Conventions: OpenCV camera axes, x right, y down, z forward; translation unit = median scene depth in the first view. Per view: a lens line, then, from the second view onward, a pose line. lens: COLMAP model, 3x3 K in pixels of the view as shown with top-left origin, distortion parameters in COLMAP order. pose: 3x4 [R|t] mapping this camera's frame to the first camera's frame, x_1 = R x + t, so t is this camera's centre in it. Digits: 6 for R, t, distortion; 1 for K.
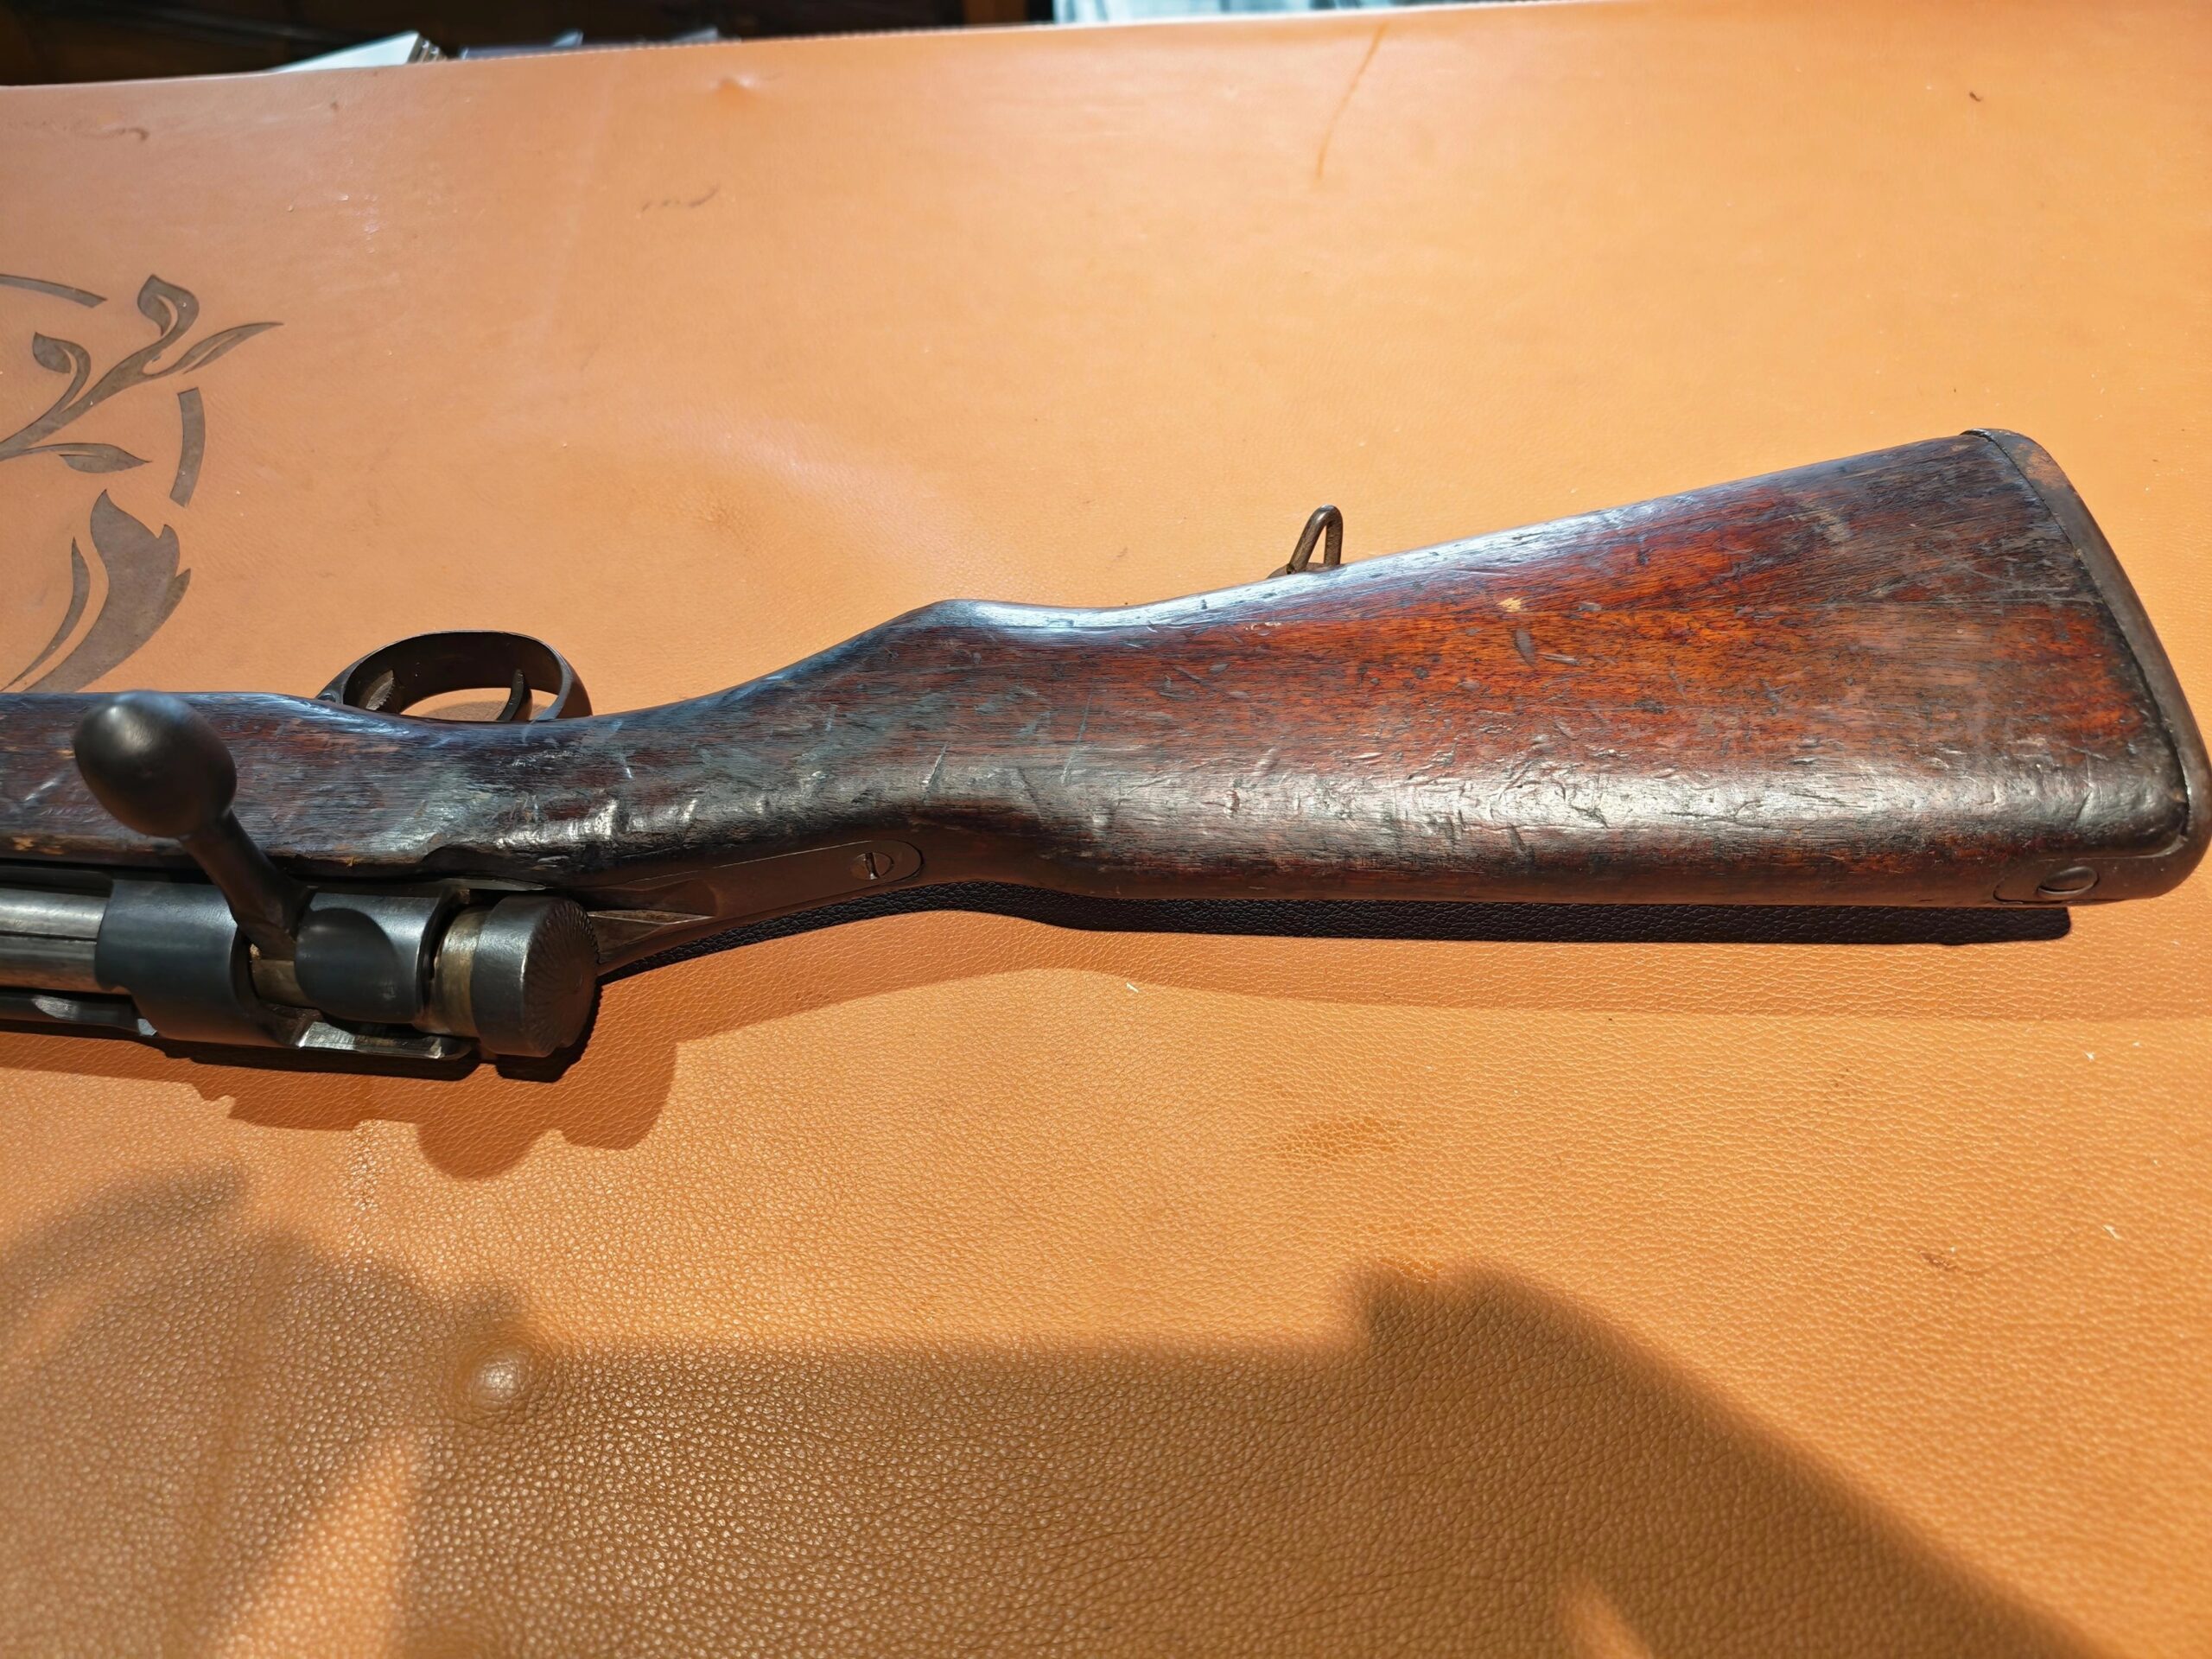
lens RADIAL K [[1523.7, 0, 1125.2], [0, 1523.7, 805.1], [0, 0, 1]] dist [0.027945, -0.023099]
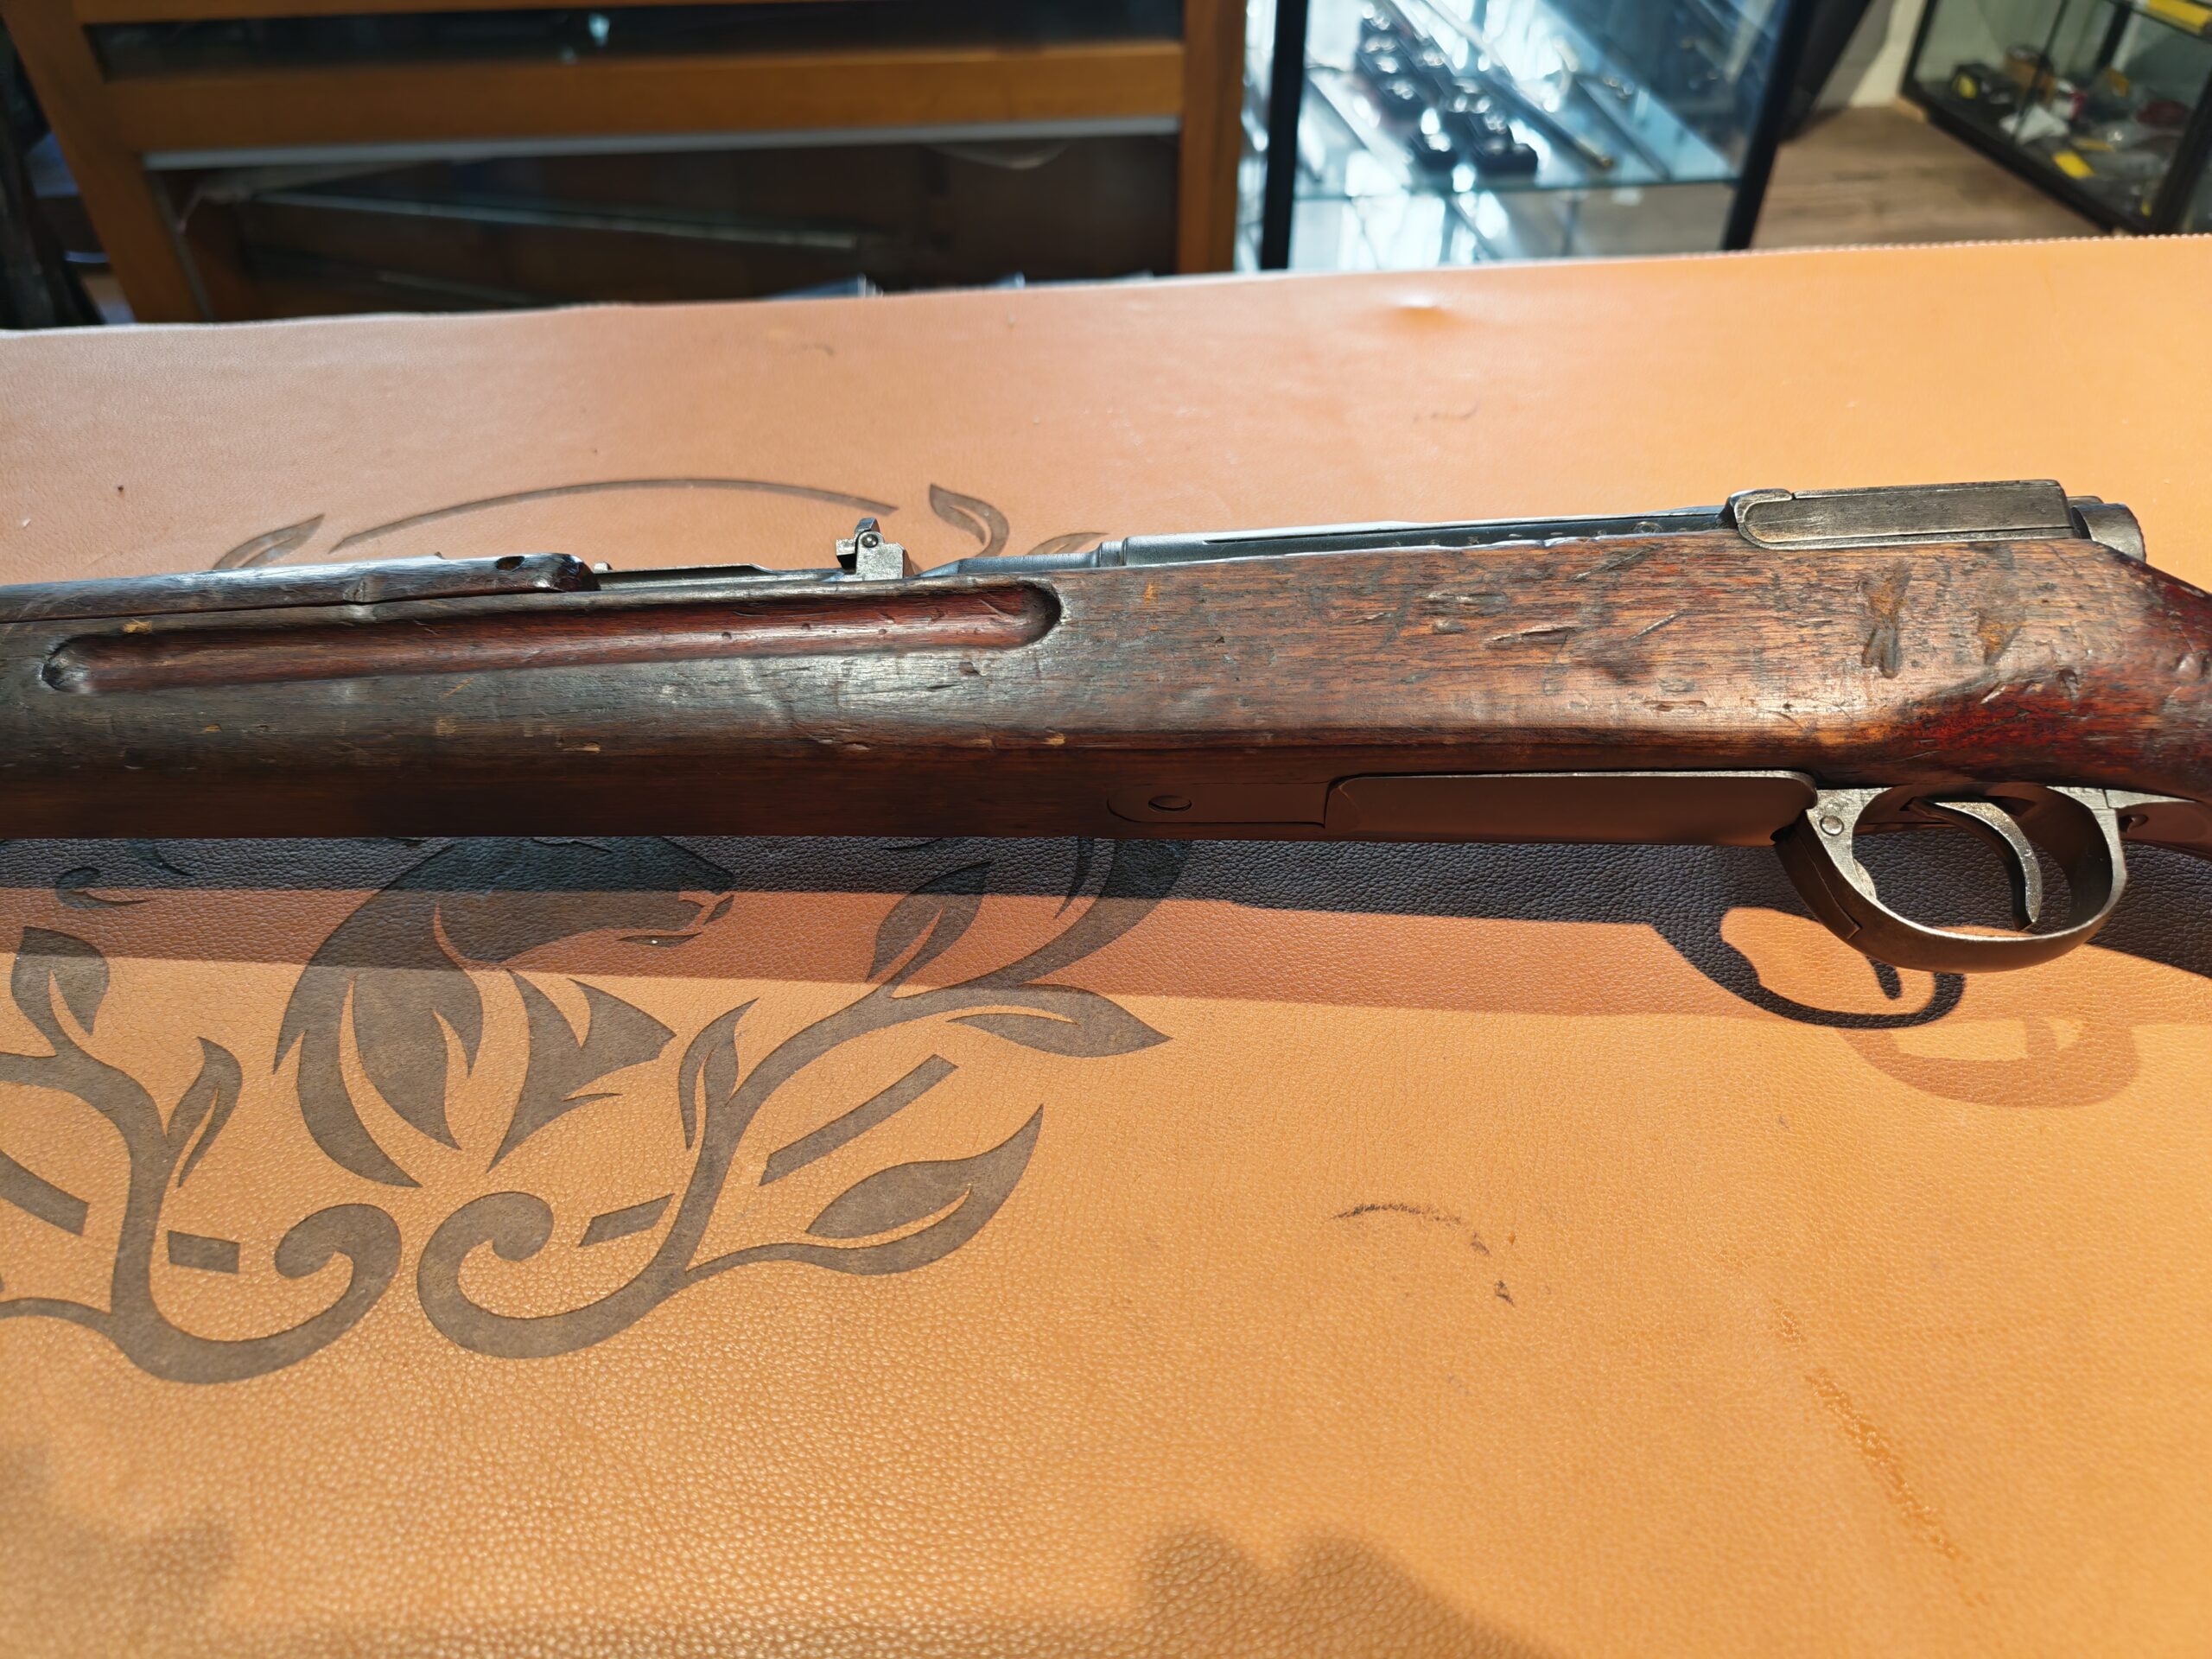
lens RADIAL K [[1523.7, 0, 1115.0], [0, 1523.7, 847.4], [0, 0, 1]] dist [0.027945, -0.023099]
pose [[0.999887, -0.004511, 0.014341, -0.972411], [0.006358, 0.991299, -0.131473, -0.001228], [-0.013623, 0.131549, 0.991216, 0.180503]]
